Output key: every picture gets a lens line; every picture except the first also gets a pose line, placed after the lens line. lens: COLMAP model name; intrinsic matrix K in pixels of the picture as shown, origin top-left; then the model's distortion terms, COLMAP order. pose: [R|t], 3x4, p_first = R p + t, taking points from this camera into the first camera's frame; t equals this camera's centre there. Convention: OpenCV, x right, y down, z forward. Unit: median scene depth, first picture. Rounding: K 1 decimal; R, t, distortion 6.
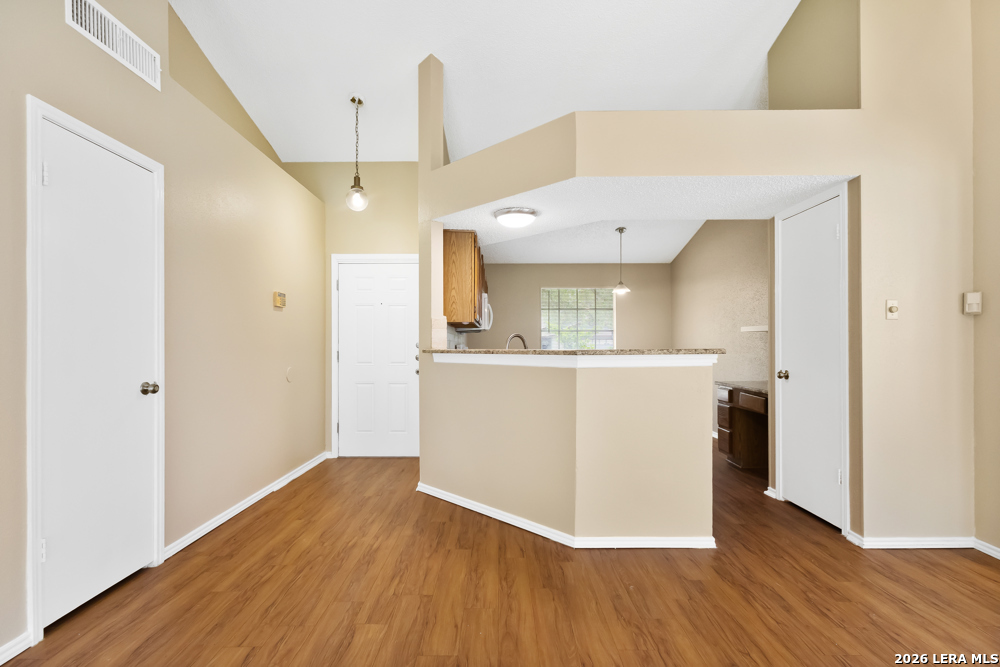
lens RADIAL K [[472.9, 0, 508.4], [0, 472.9, 343.7], [0, 0, 1]] dist [-0.000488, 0.000856]
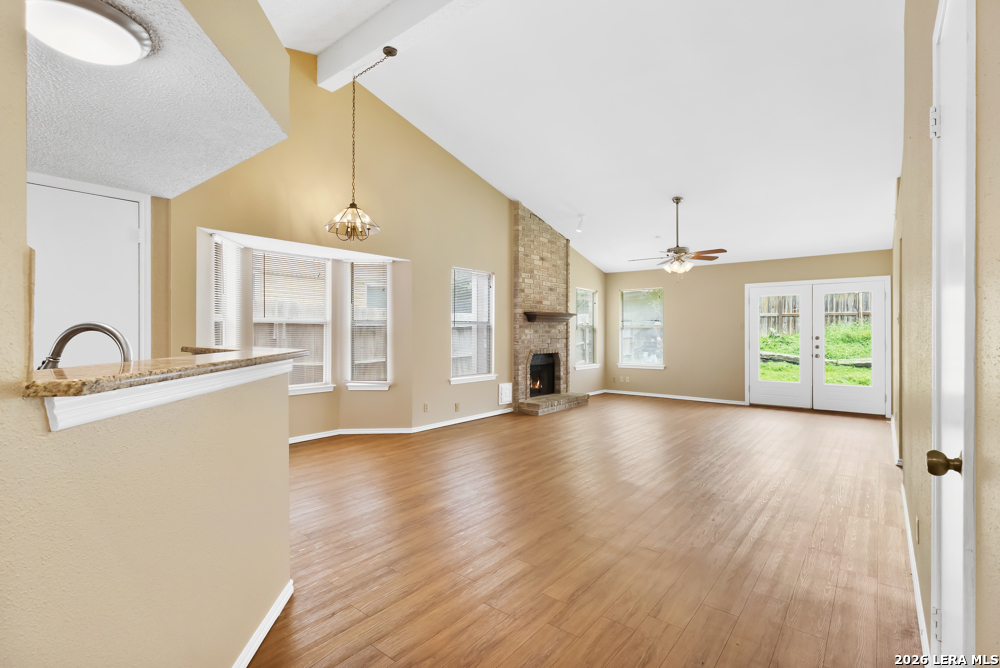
lens RADIAL K [[457.4, 0, 500.9], [0, 457.4, 338.8], [0, 0, 1]] dist [0.000471, 0.000303]
pose [[-0.761420, -0.003813, 0.648248, -0.610326], [0.001292, 0.999972, 0.007399, -0.009523], [-0.648258, 0.006471, -0.761393, 1.305389]]
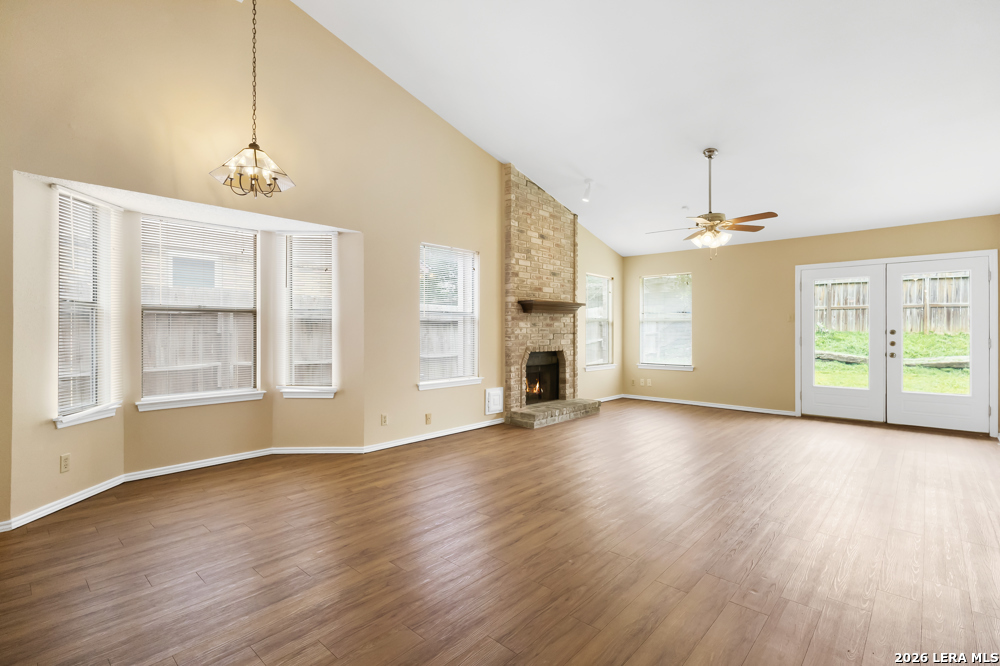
lens RADIAL K [[461.7, 0, 502.6], [0, 461.7, 337.4], [0, 0, 1]] dist [-0.000604, 0.001073]
pose [[-0.727172, -0.005131, 0.686437, -0.448175], [0.001790, 0.999954, 0.009371, 0.007088], [-0.686453, 0.008043, -0.727129, 0.858880]]
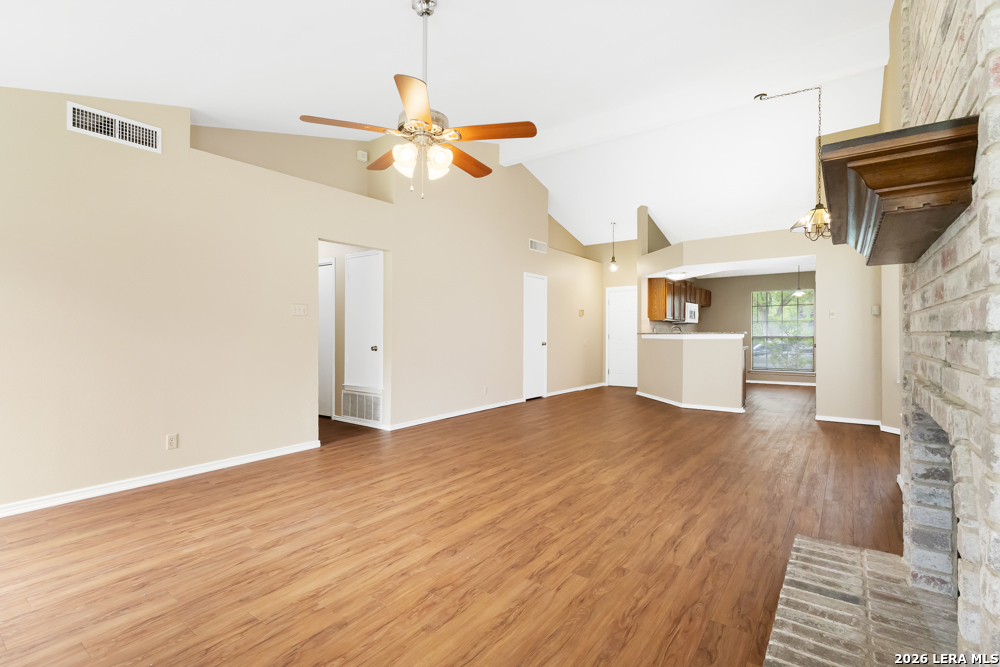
lens RADIAL K [[470.2, 0, 500.0], [0, 470.2, 333.5], [0, 0, 1]] dist [-0.000465, 0.000266]
pose [[0.794431, 0.002393, -0.607350, 0.883176], [0.000413, 0.999990, 0.004481, 0.007564], [0.607355, -0.003811, 0.794421, -1.604339]]
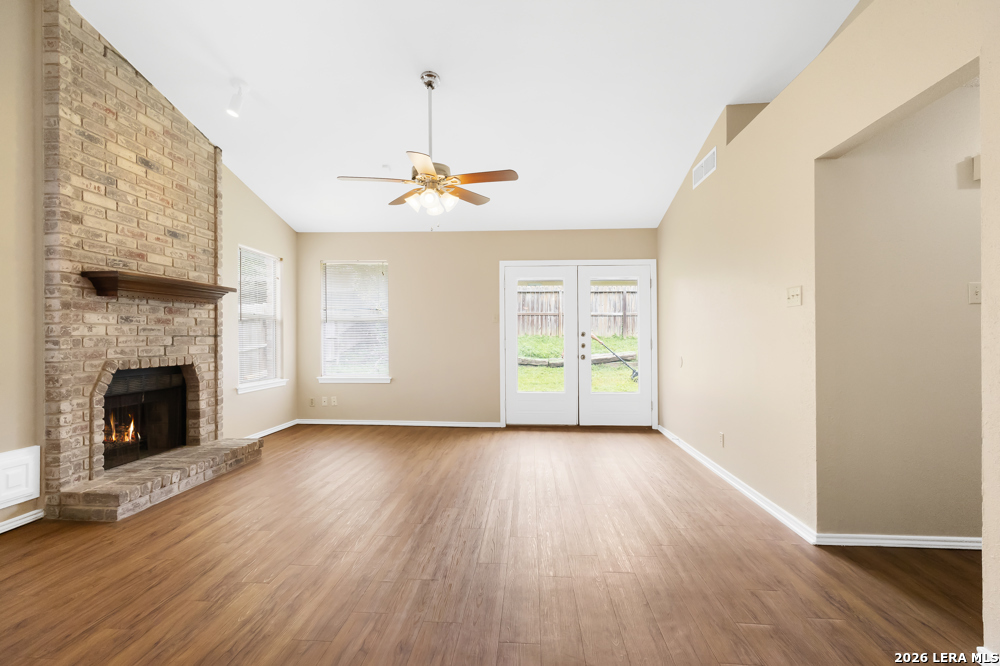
lens RADIAL K [[461.7, 0, 502.6], [0, 461.7, 337.4], [0, 0, 1]] dist [-0.000604, 0.001073]
pose [[-0.997040, 0.003099, 0.076826, -0.113592], [0.003233, 0.999993, 0.001620, 0.015221], [-0.076821, 0.001864, -0.997043, 0.278209]]
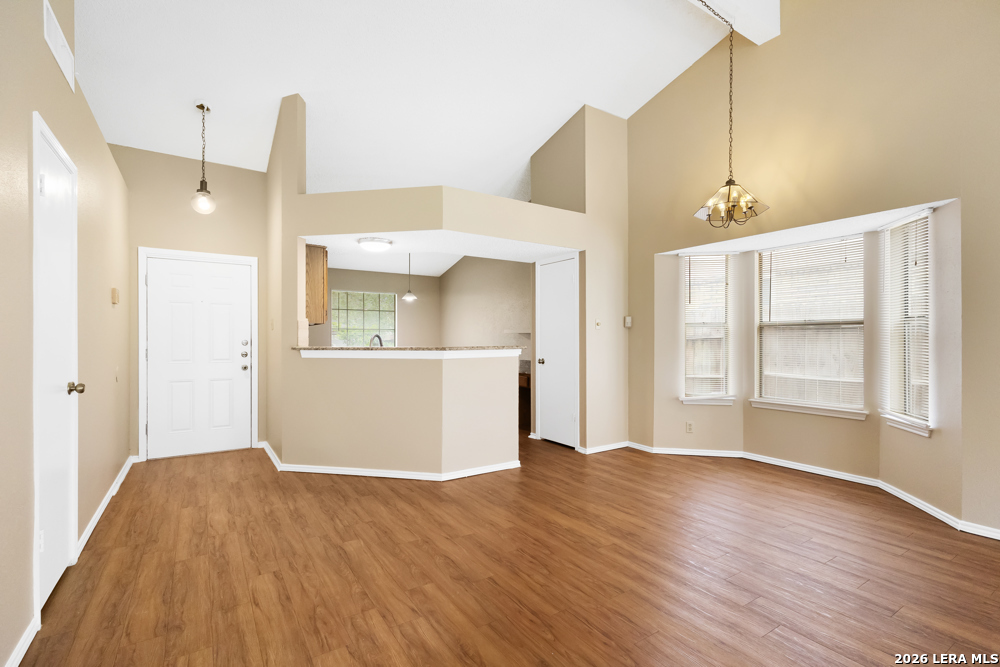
lens RADIAL K [[457.4, 0, 500.9], [0, 457.4, 338.3], [0, 0, 1]] dist [0.000471, 0.000303]
pose [[0.838452, 0.003124, 0.544967, -0.454952], [-0.002685, 0.999995, -0.001601, -0.011415], [-0.544969, -0.000121, 0.838456, -0.279560]]
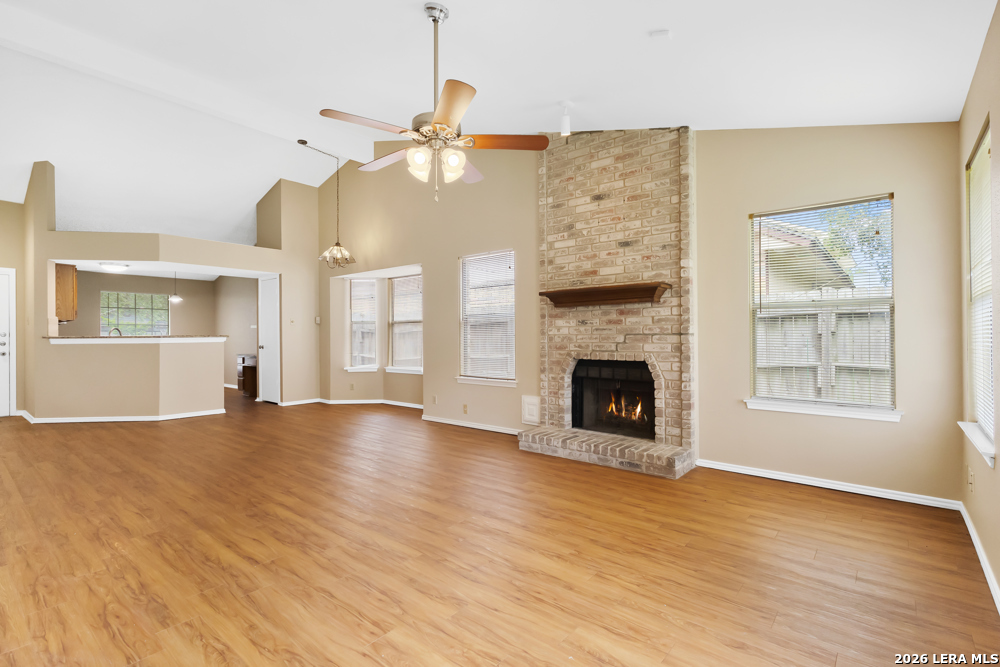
lens RADIAL K [[461.7, 0, 502.6], [0, 461.7, 337.9], [0, 0, 1]] dist [-0.000604, 0.001073]
pose [[0.646290, -0.000750, 0.763092, -0.470882], [0.000095, 1.000000, 0.000903, 0.020514], [-0.763092, -0.000511, 0.646290, -1.664382]]
